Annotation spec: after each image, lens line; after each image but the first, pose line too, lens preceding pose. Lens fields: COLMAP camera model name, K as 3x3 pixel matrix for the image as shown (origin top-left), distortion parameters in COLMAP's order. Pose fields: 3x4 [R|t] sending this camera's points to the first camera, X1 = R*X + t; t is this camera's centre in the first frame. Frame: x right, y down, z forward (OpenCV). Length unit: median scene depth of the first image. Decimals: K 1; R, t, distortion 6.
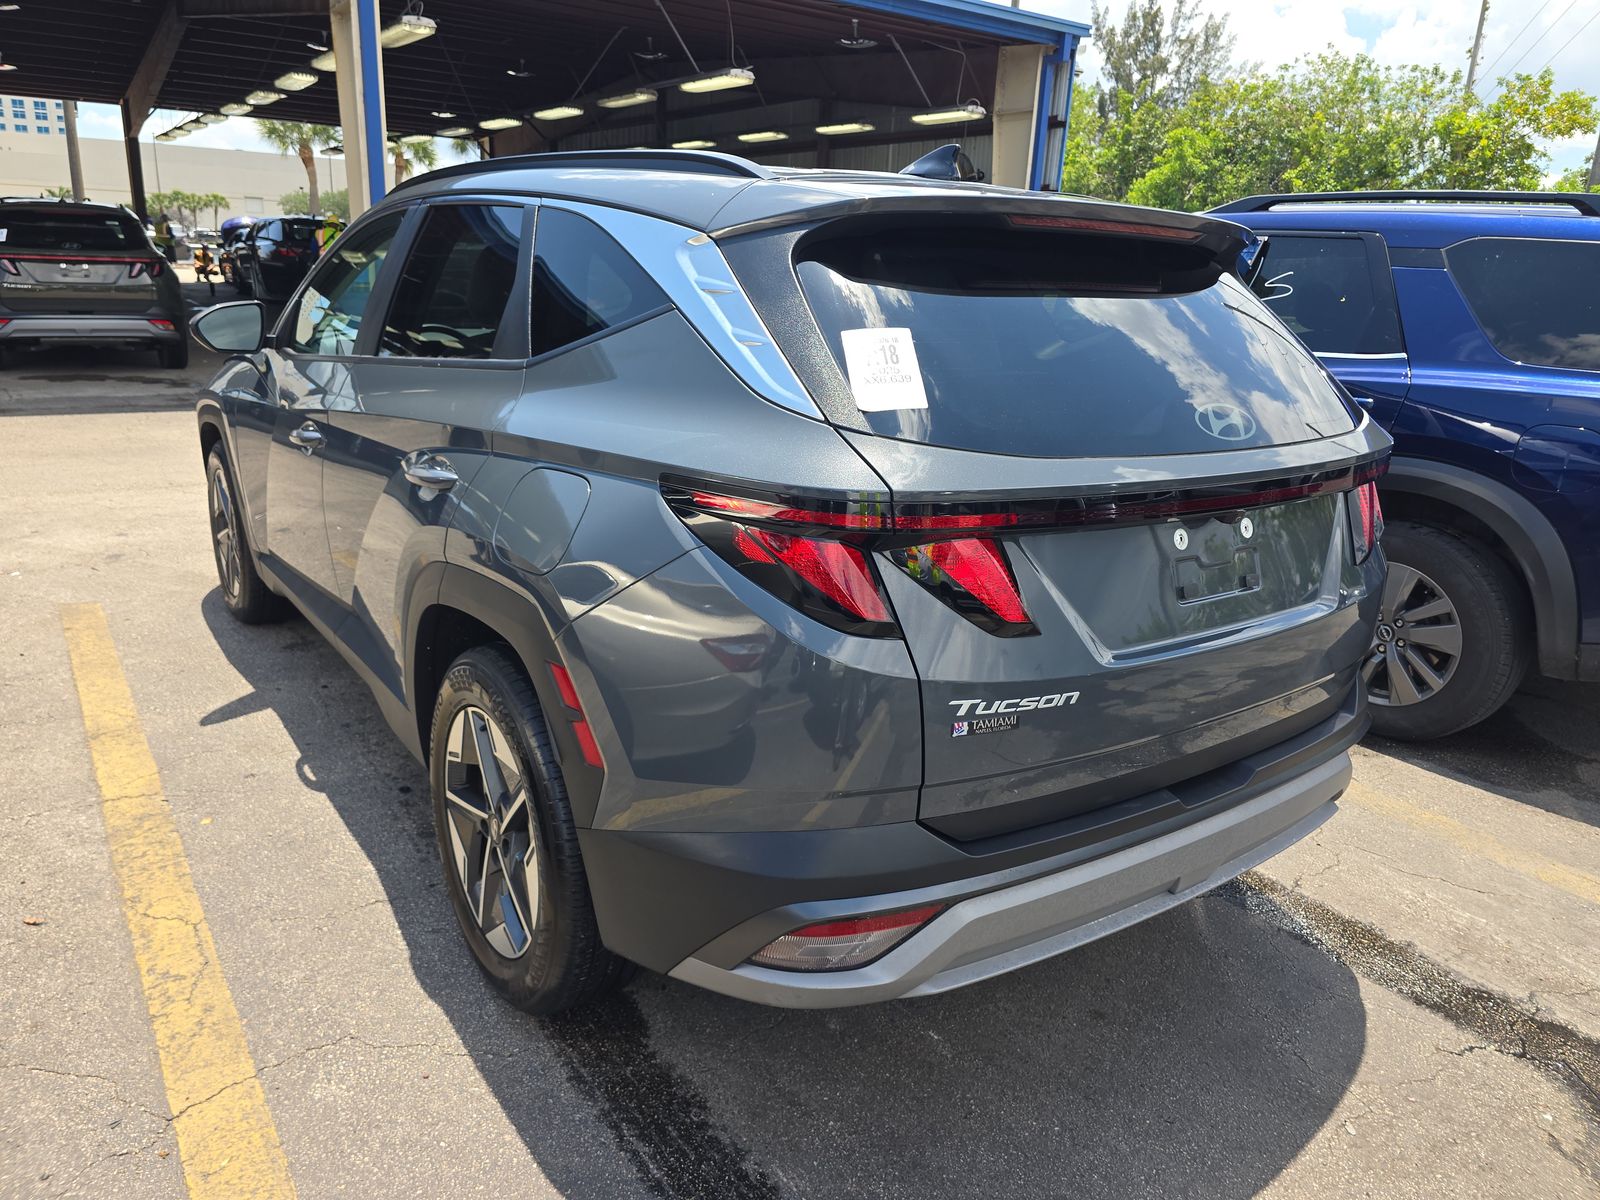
lens RADIAL K [[1089.9, 0, 783.6], [0, 1089.9, 604.7], [0, 0, 1]] dist [0.035438, -0.038555]
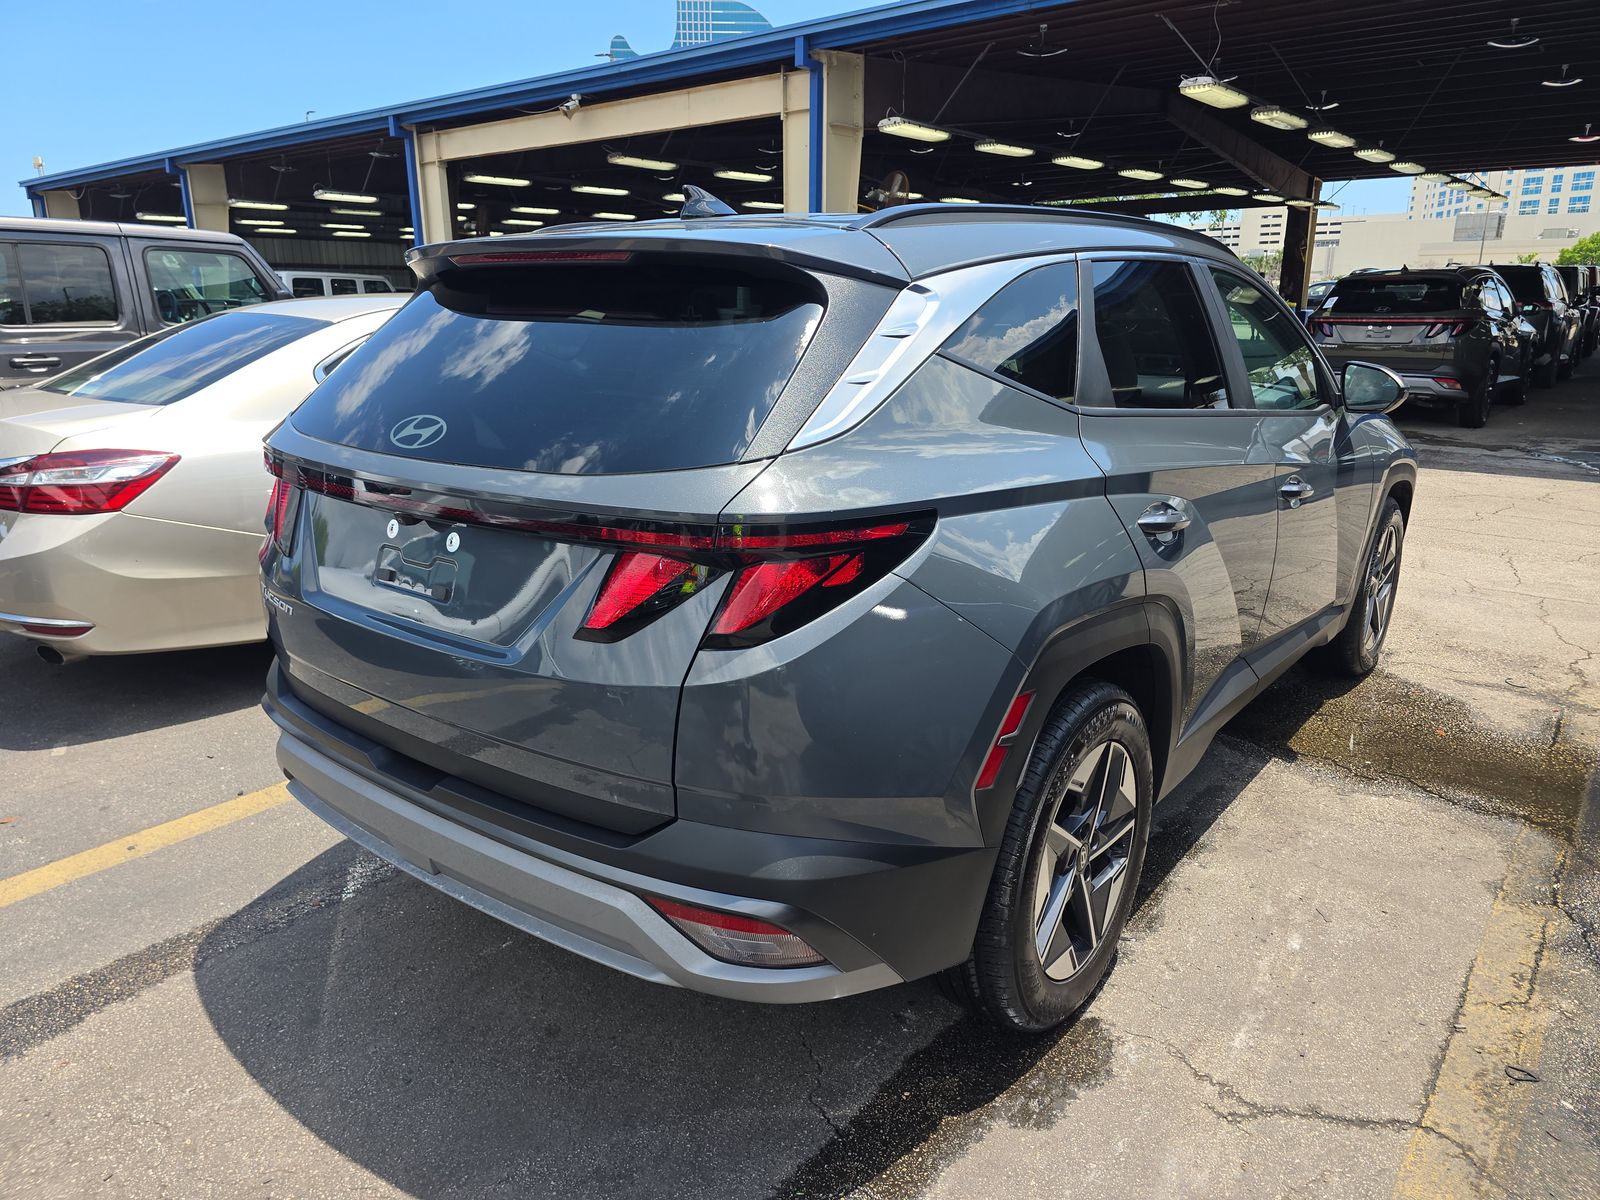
lens RADIAL K [[1089.9, 0, 804.2], [0, 1089.9, 597.0], [0, 0, 1]] dist [0.035438, -0.038555]
pose [[0.262664, 0.208776, -0.942030, 1.476898], [-0.268874, 0.953477, 0.136343, -0.247918], [0.926669, 0.217475, 0.306578, 0.996473]]
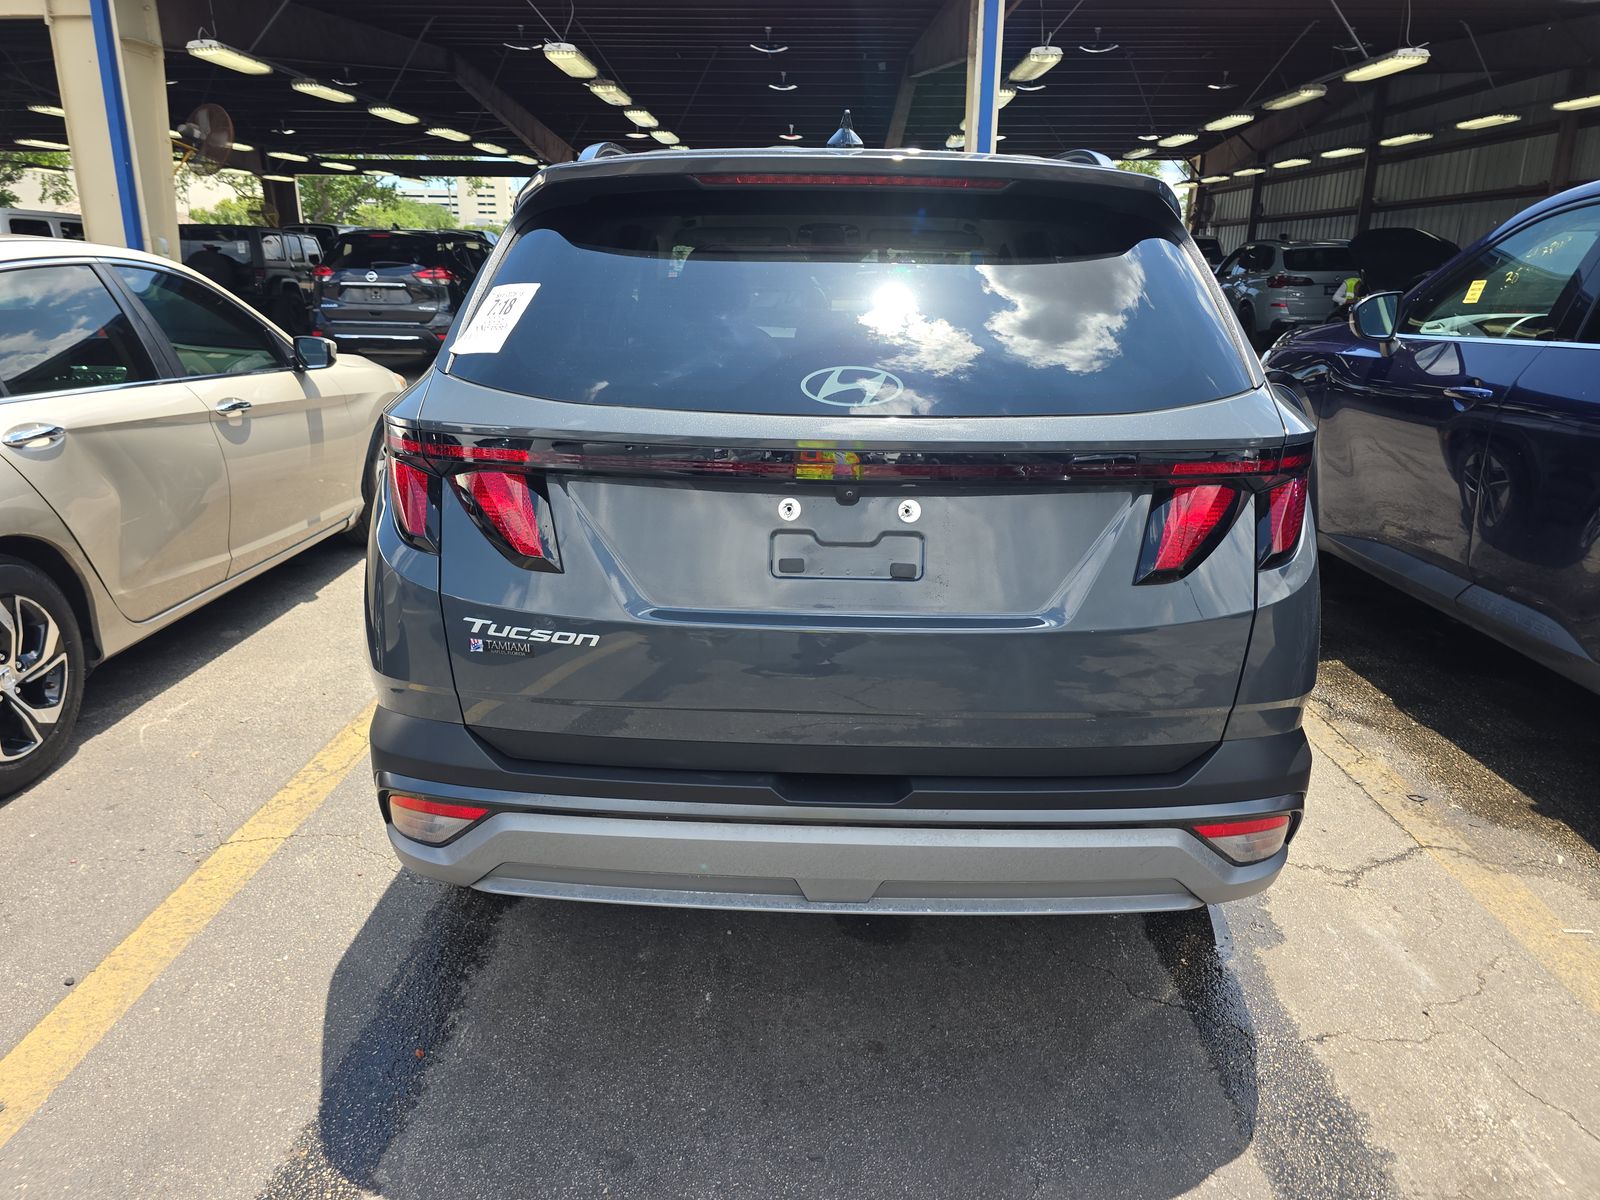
lens RADIAL K [[1089.9, 0, 798.2], [0, 1089.9, 600.6], [0, 0, 1]] dist [0.035438, -0.038555]
pose [[0.798387, 0.140751, -0.585463, 0.875801], [-0.155283, 0.987537, 0.025656, -0.007359], [0.581777, 0.070429, 0.810293, 0.242458]]
